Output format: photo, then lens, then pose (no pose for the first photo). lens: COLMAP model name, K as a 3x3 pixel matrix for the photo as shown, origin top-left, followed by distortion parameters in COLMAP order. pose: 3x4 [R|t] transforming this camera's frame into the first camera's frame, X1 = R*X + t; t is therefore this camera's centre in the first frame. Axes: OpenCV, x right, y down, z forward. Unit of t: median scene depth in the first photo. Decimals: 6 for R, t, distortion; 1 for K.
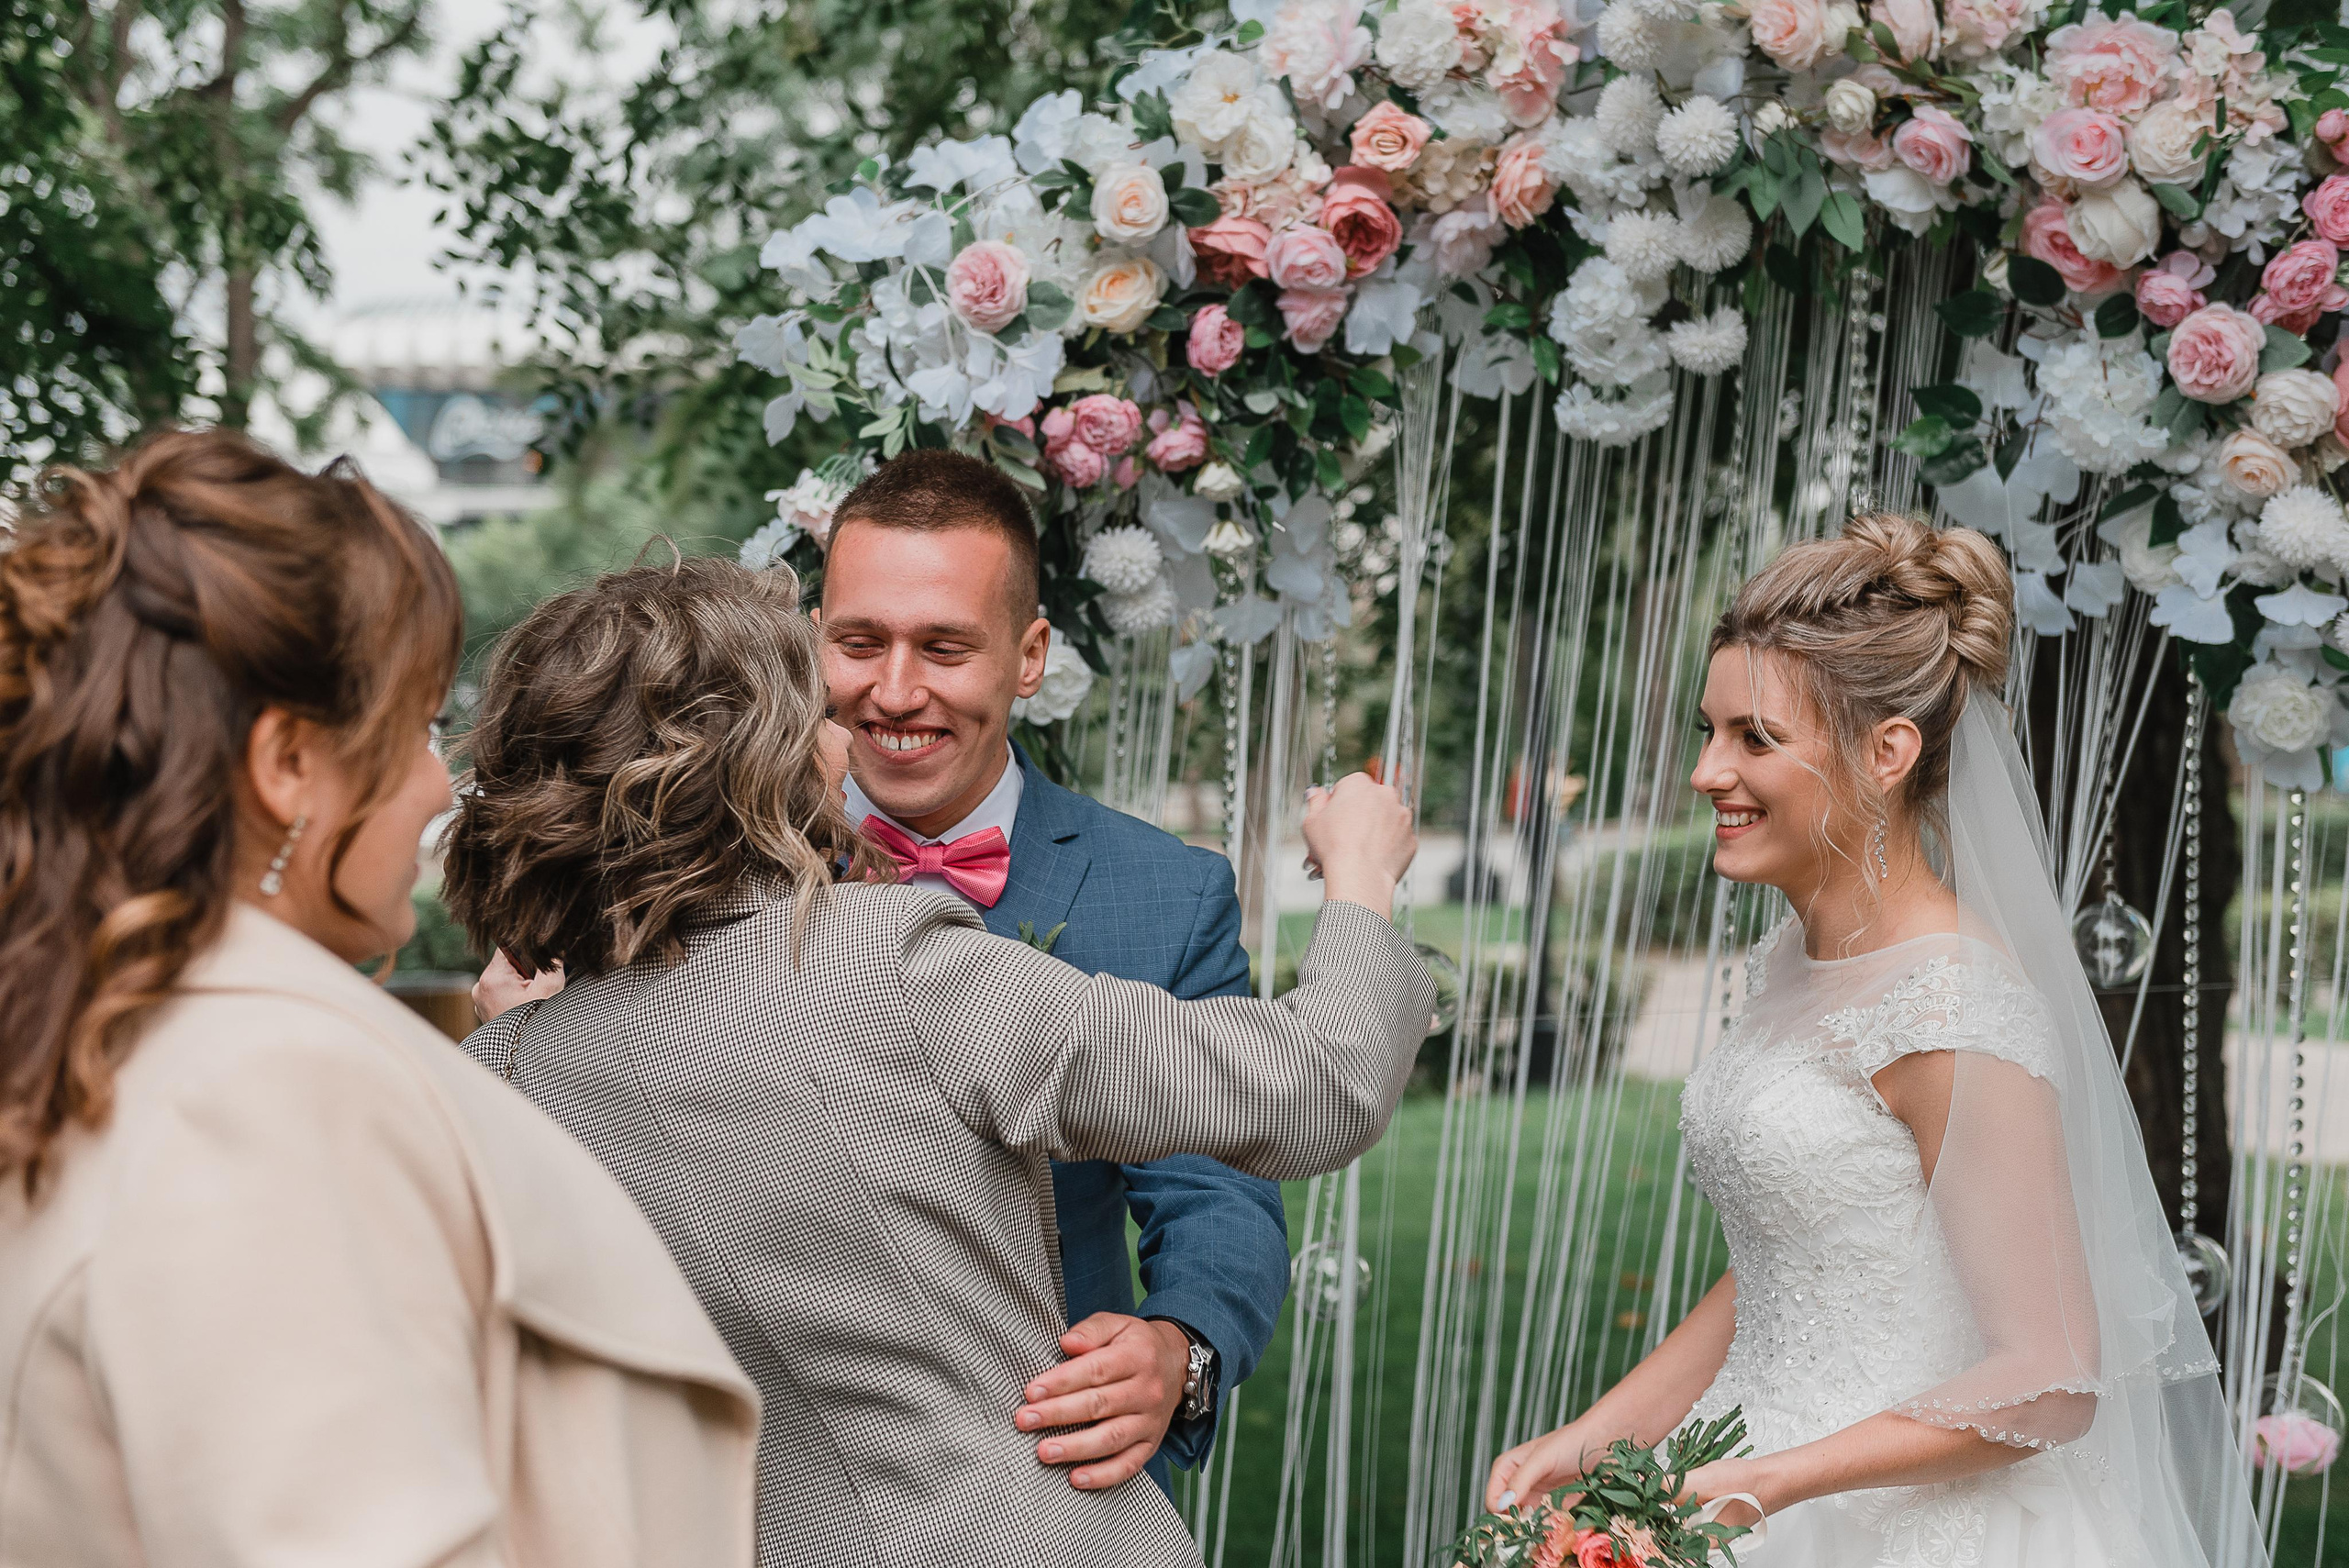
lens RADIAL K [[3320.5, 0, 1174.5], [0, 3320.5, 784.0], [0, 0, 1]] dist [-0.043930, 0.030788]
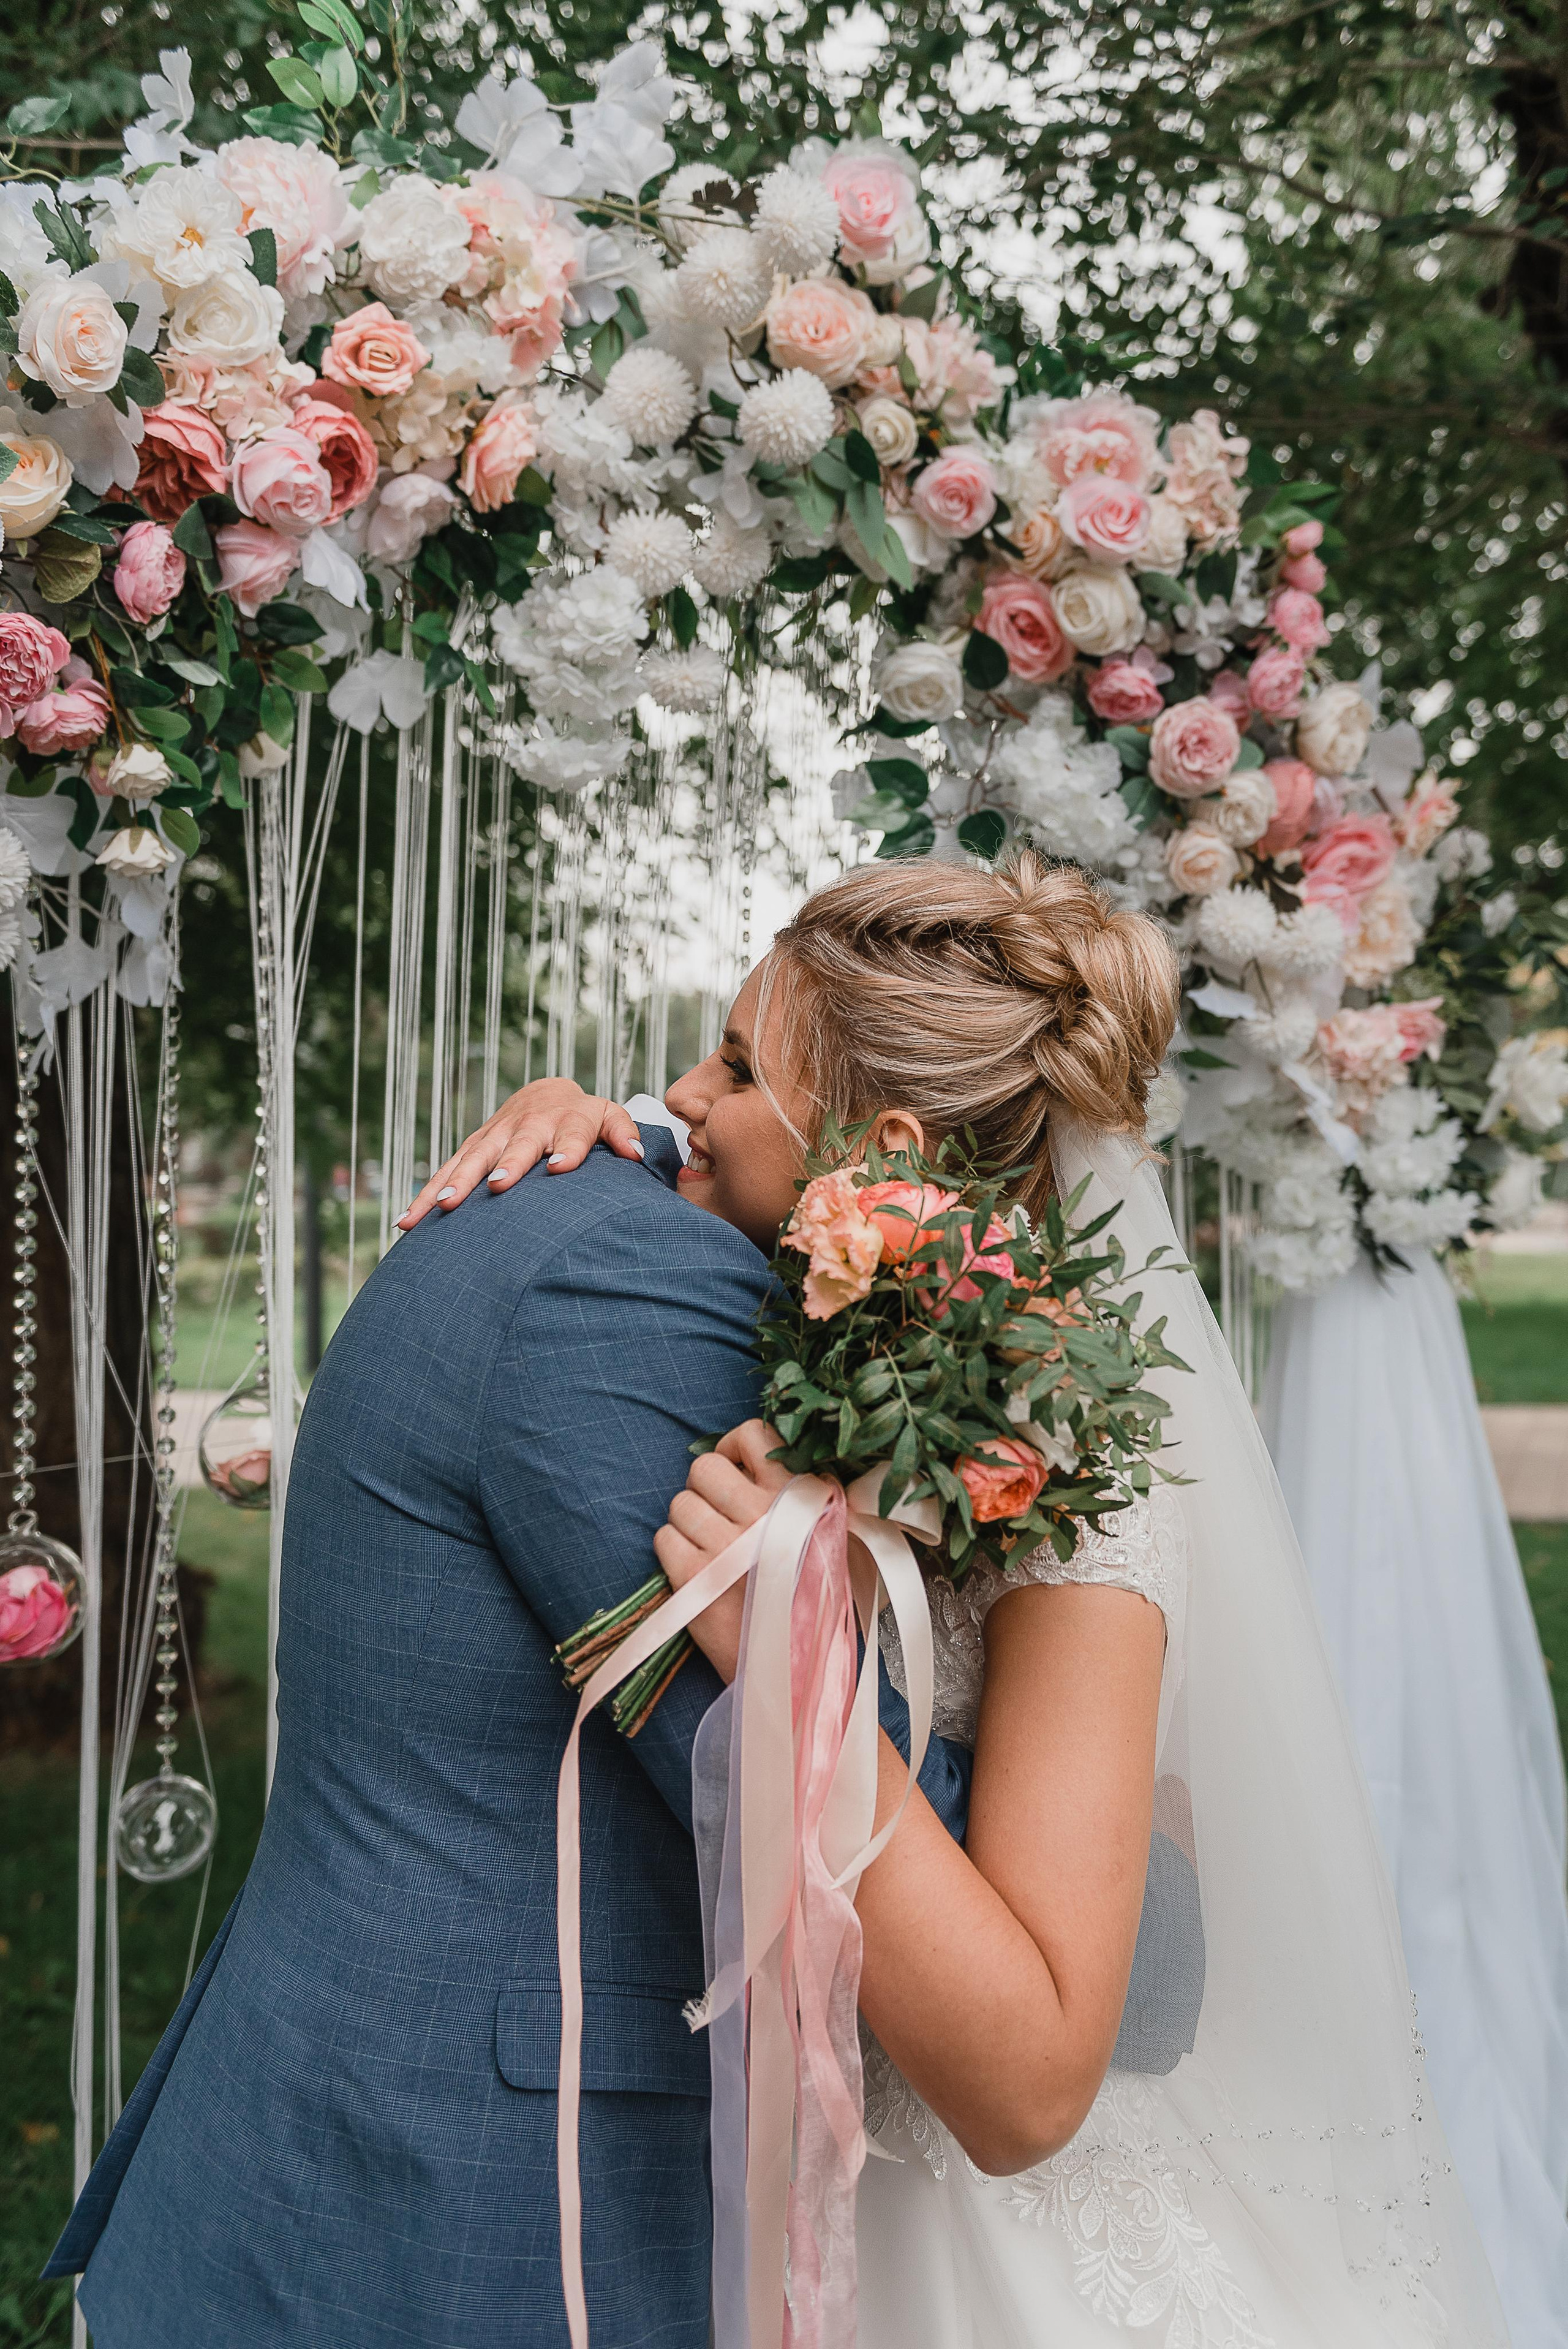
lens RADIAL K [[2102.0, 0, 785.3], [0, 2102.0, 1127.9], [0, 0, 1]] dist [-0.007978, -0.002145]
pose [[0.710883, 0.013173, 0.703187, -0.209506], [0.033439, 0.998061, -0.052502, 0.015071], [-0.702515, 0.060836, 0.709064, 0.594088]]
